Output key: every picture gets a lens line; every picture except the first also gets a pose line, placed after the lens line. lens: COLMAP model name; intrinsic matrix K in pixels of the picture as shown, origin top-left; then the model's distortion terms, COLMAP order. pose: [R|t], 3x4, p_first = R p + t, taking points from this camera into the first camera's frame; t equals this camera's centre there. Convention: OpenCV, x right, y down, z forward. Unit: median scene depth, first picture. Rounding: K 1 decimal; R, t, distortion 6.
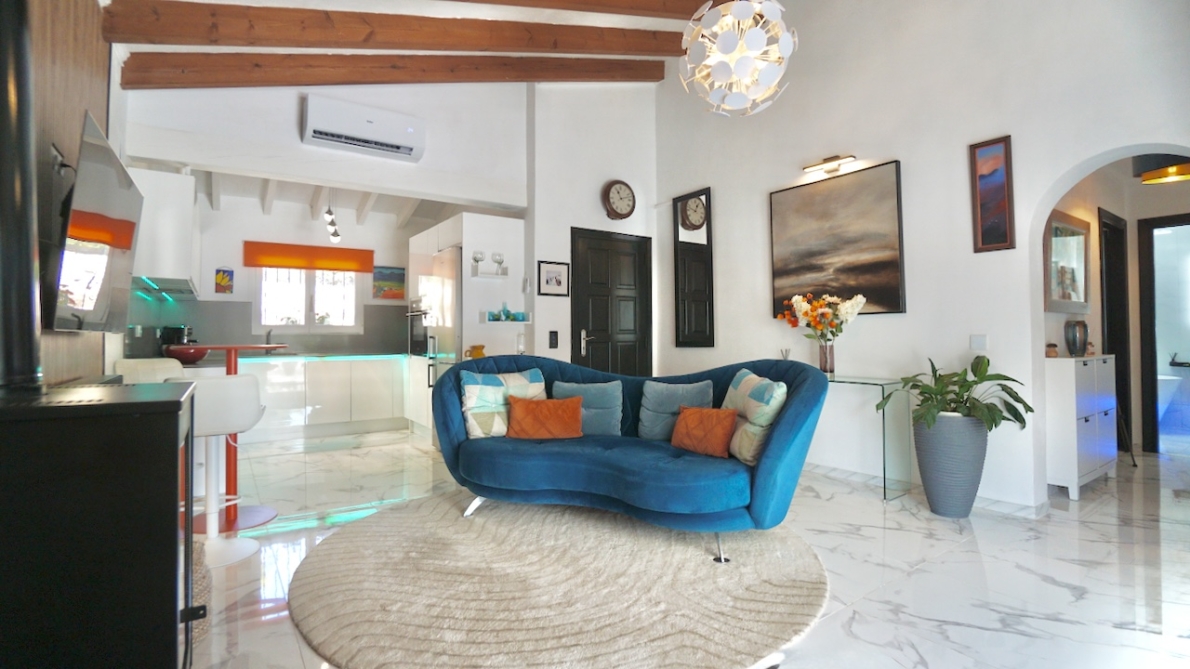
lens RADIAL K [[536.3, 0, 577.8], [0, 536.3, 324.8], [0, 0, 1]] dist [-0.055761, 0.018465]
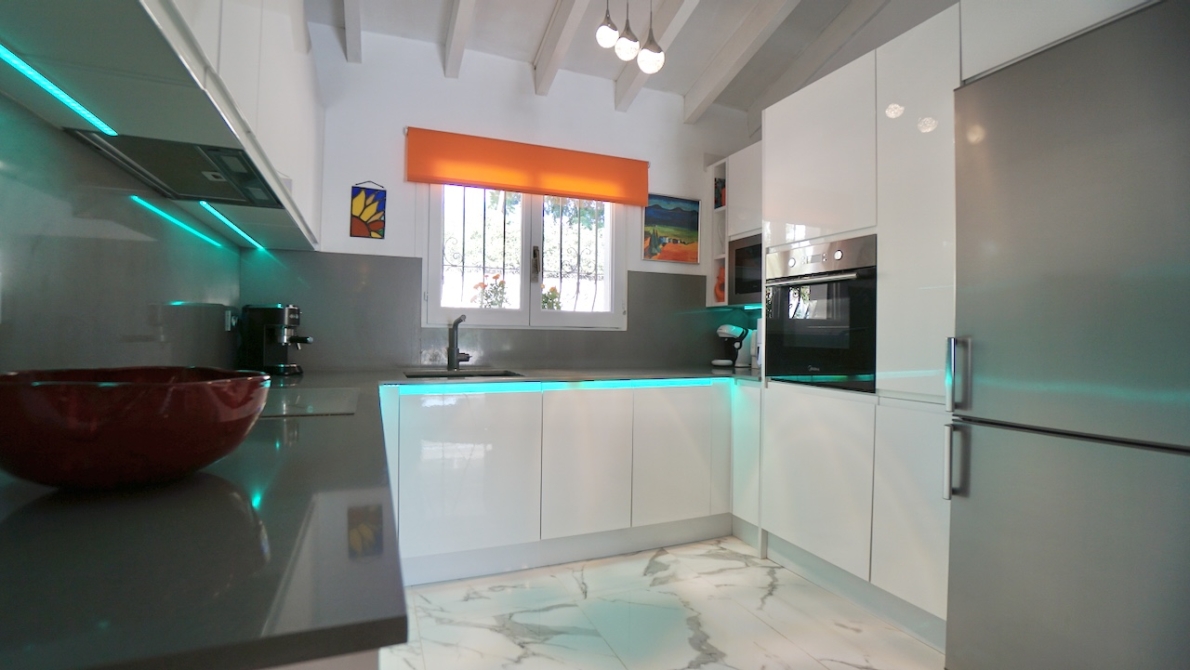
lens RADIAL K [[536.3, 0, 586.0], [0, 536.3, 330.0], [0, 0, 1]] dist [-0.055761, 0.018465]
pose [[0.979811, 0.015566, -0.199321, -0.472079], [-0.013693, 0.999848, 0.010774, 0.017020], [0.199459, -0.007827, 0.979875, 0.699834]]
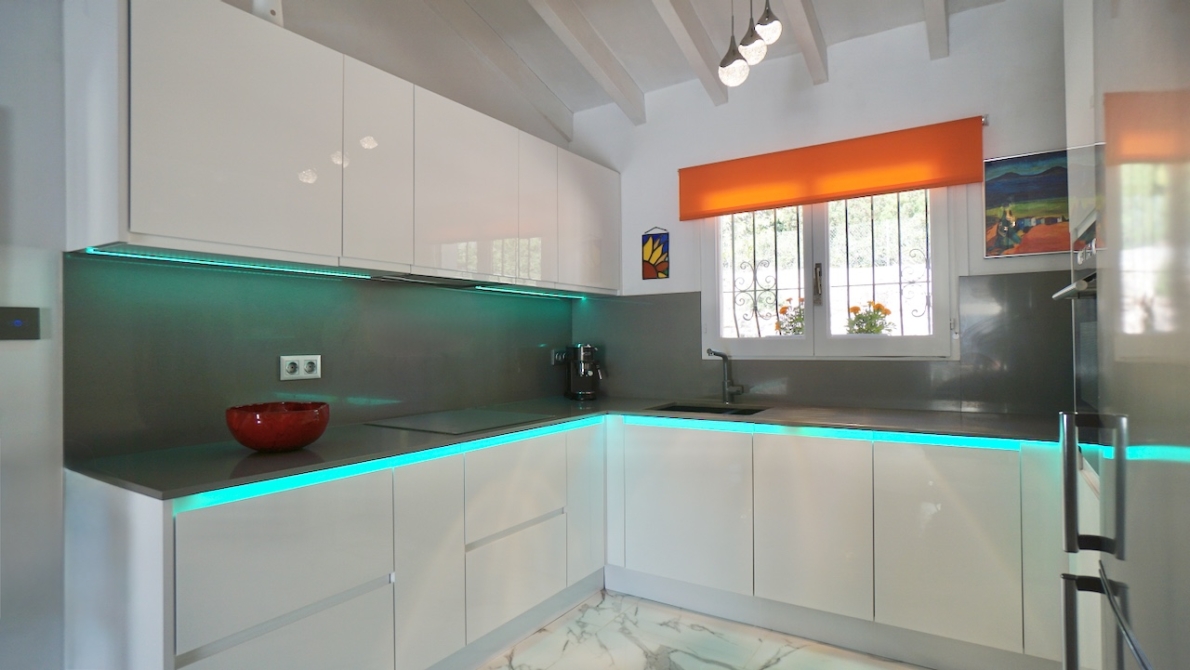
lens RADIAL K [[618.1, 0, 575.5], [0, 618.1, 332.8], [0, 0, 1]] dist [-0.031752, 0.001145]
pose [[0.374449, -0.012667, -0.927161, -0.169990], [0.027969, 0.999606, -0.002361, -0.009782], [0.926826, -0.025048, 0.374656, 0.848632]]
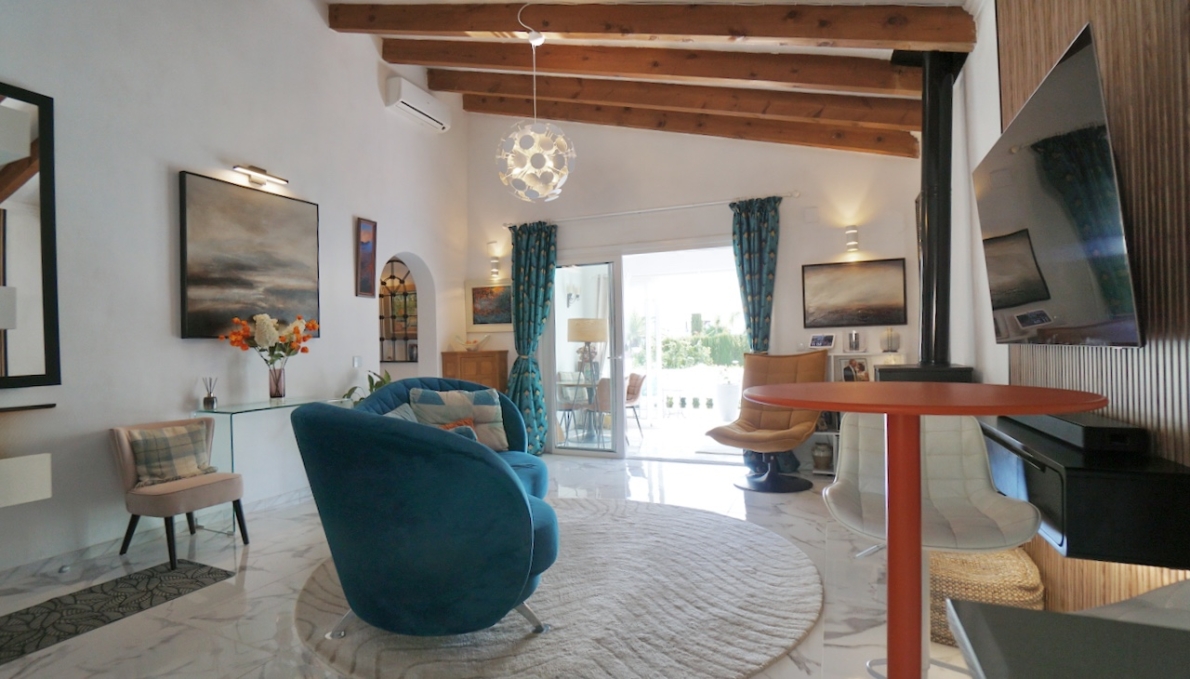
lens RADIAL K [[592.8, 0, 568.0], [0, 592.8, 341.5], [0, 0, 1]] dist [-0.050141, -0.001031]
pose [[-0.521420, 0.019449, 0.853079, -0.566597], [0.003690, 0.999782, -0.020538, 0.010025], [-0.853292, -0.007561, -0.521378, 0.896006]]
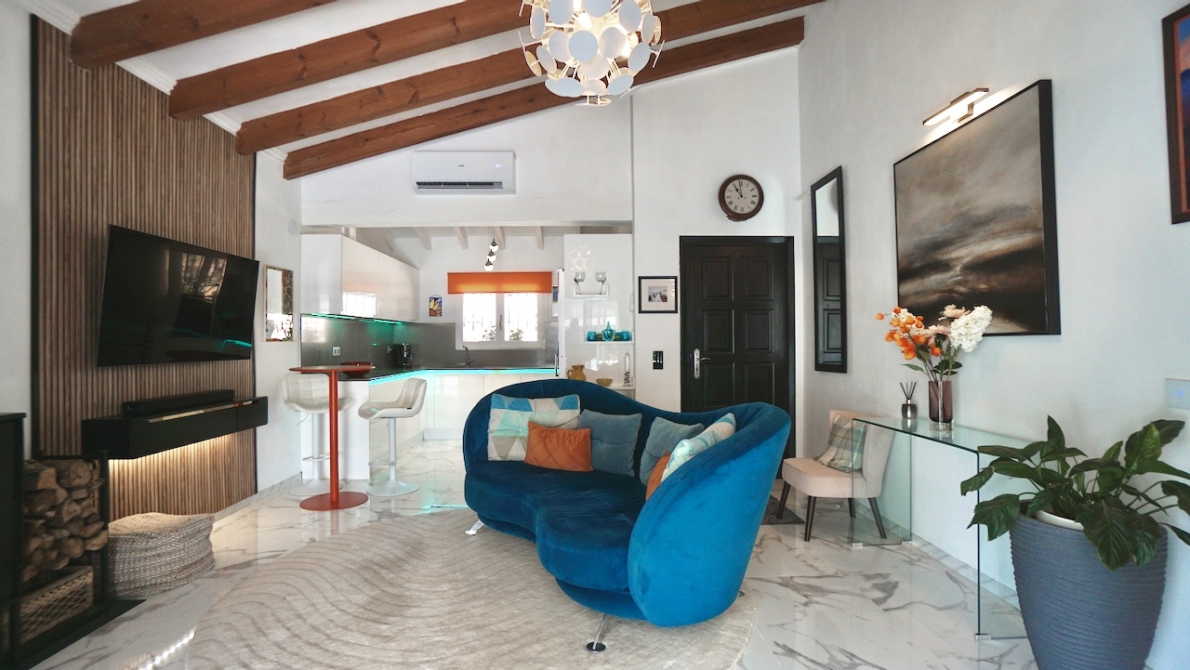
lens RADIAL K [[536.3, 0, 582.6], [0, 536.3, 338.6], [0, 0, 1]] dist [-0.055761, 0.018465]
pose [[0.839554, -0.004857, -0.543254, 0.366006], [0.014833, 0.999792, 0.013984, -0.025703], [0.543073, -0.019799, 0.839452, 0.158691]]
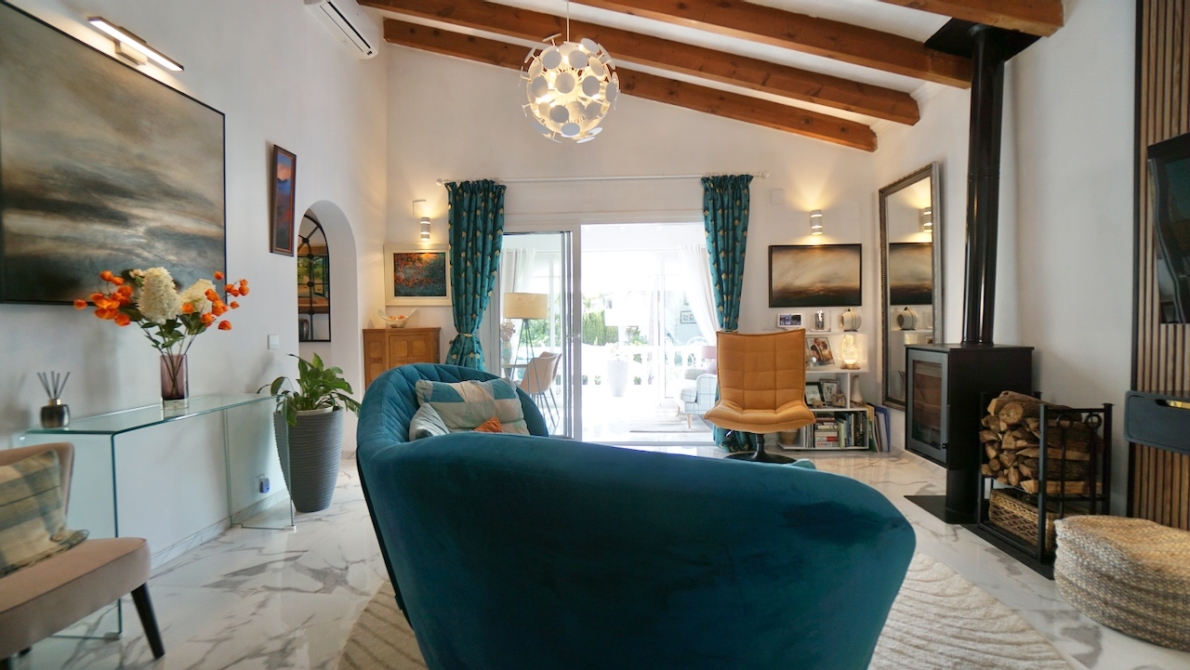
lens RADIAL K [[536.3, 0, 584.4], [0, 536.3, 334.3], [0, 0, 1]] dist [-0.055761, 0.018465]
pose [[-0.791504, -0.003873, 0.611151, -0.221347], [0.000202, 0.999978, 0.006599, 0.008715], [-0.611164, 0.005347, -0.791486, 0.964063]]
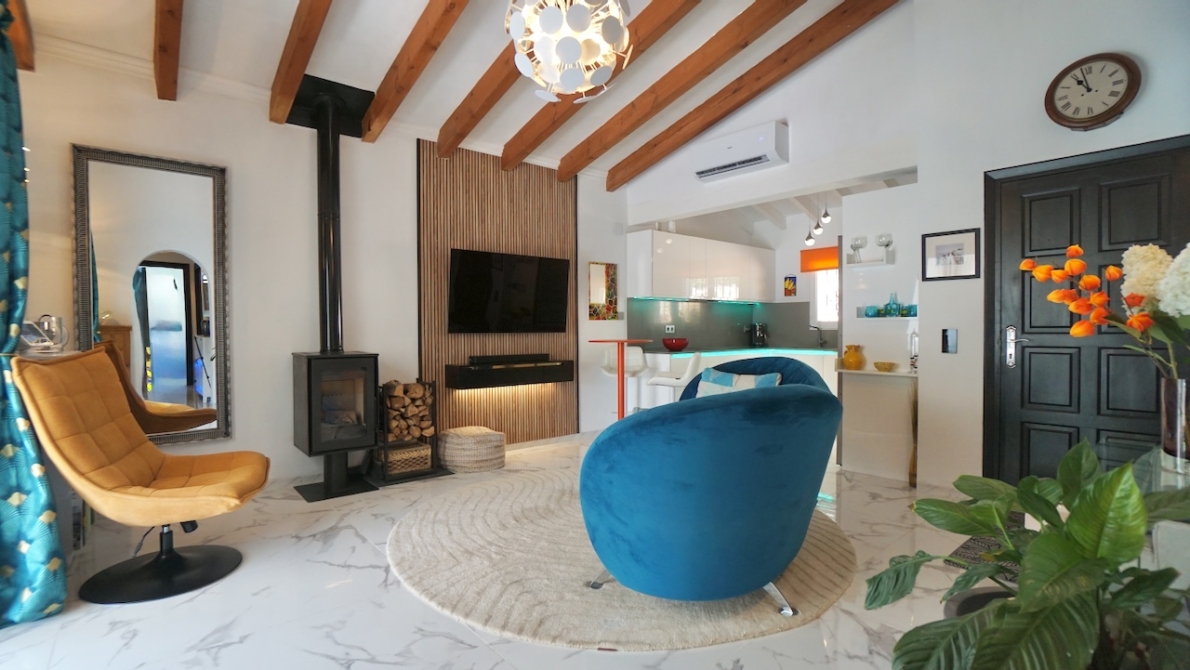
lens RADIAL K [[536.3, 0, 592.4], [0, 536.3, 341.9], [0, 0, 1]] dist [-0.055761, 0.018465]
pose [[0.127693, 0.028703, -0.991398, 0.613189], [0.024863, 0.999174, 0.032131, -0.005868], [0.991502, -0.028752, 0.126874, 0.462808]]
